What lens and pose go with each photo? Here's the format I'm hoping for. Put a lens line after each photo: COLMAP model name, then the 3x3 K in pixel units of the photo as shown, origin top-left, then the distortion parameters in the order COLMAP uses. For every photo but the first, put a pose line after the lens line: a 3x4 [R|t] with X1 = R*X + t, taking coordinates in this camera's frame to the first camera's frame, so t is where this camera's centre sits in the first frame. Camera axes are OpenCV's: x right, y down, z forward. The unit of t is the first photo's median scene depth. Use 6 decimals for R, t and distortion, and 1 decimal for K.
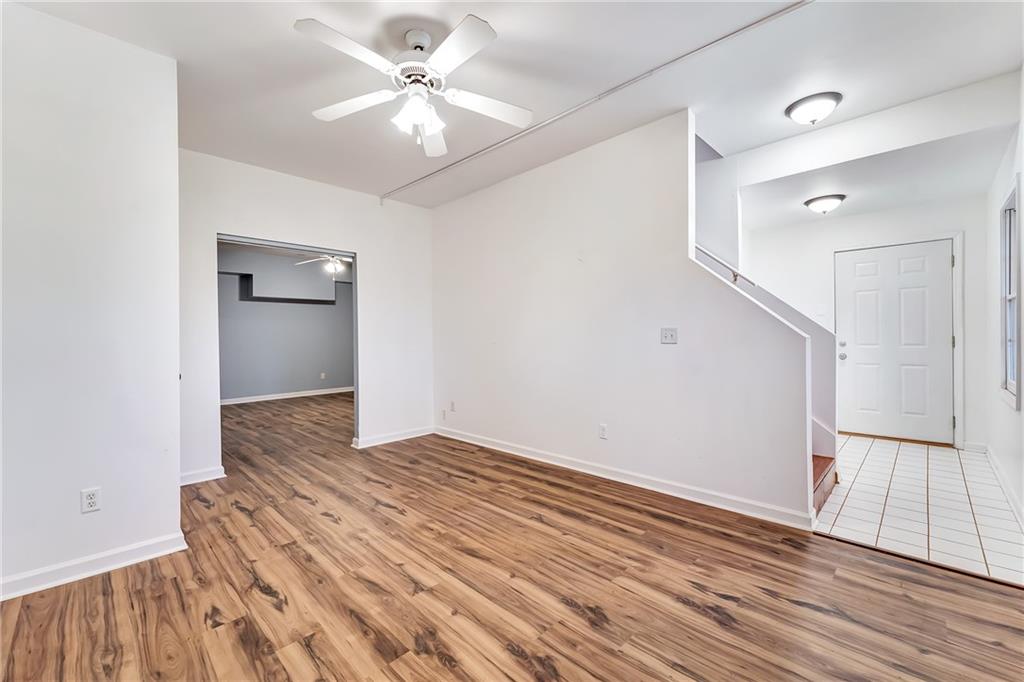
lens RADIAL K [[423.2, 0, 515.0], [0, 423.2, 335.0], [0, 0, 1]] dist [-0.001083, 0.000769]
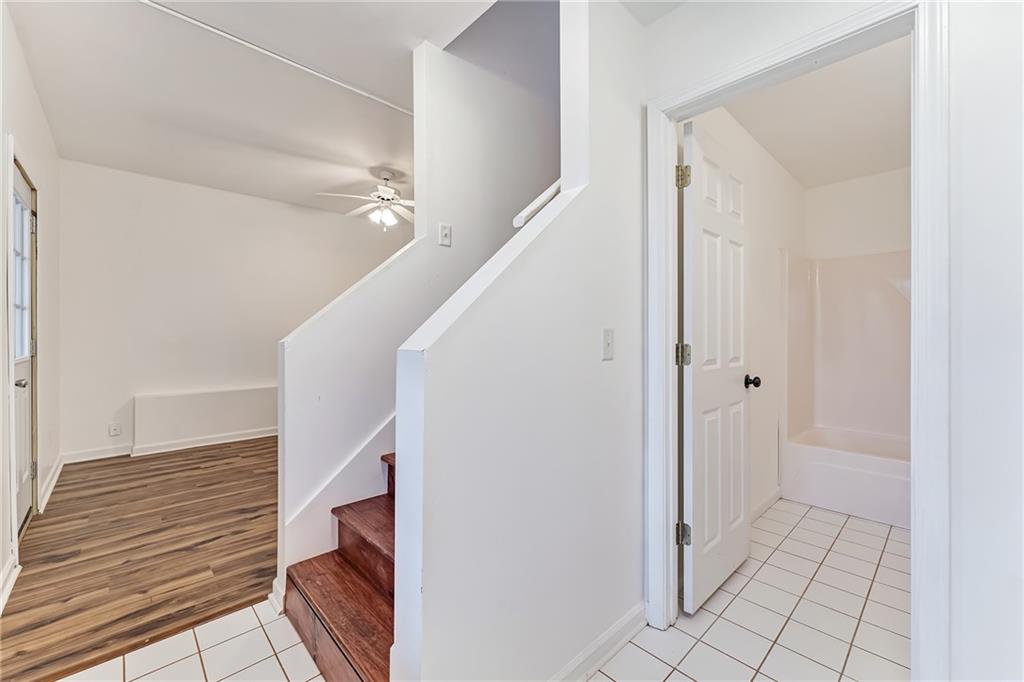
lens RADIAL K [[423.2, 0, 515.6], [0, 423.2, 335.6], [0, 0, 1]] dist [-0.001083, 0.000769]
pose [[-0.046842, 0.015541, -0.998781, 1.948692], [-0.009809, 0.999824, 0.016018, -0.039485], [0.998854, 0.010548, -0.046682, 1.992088]]
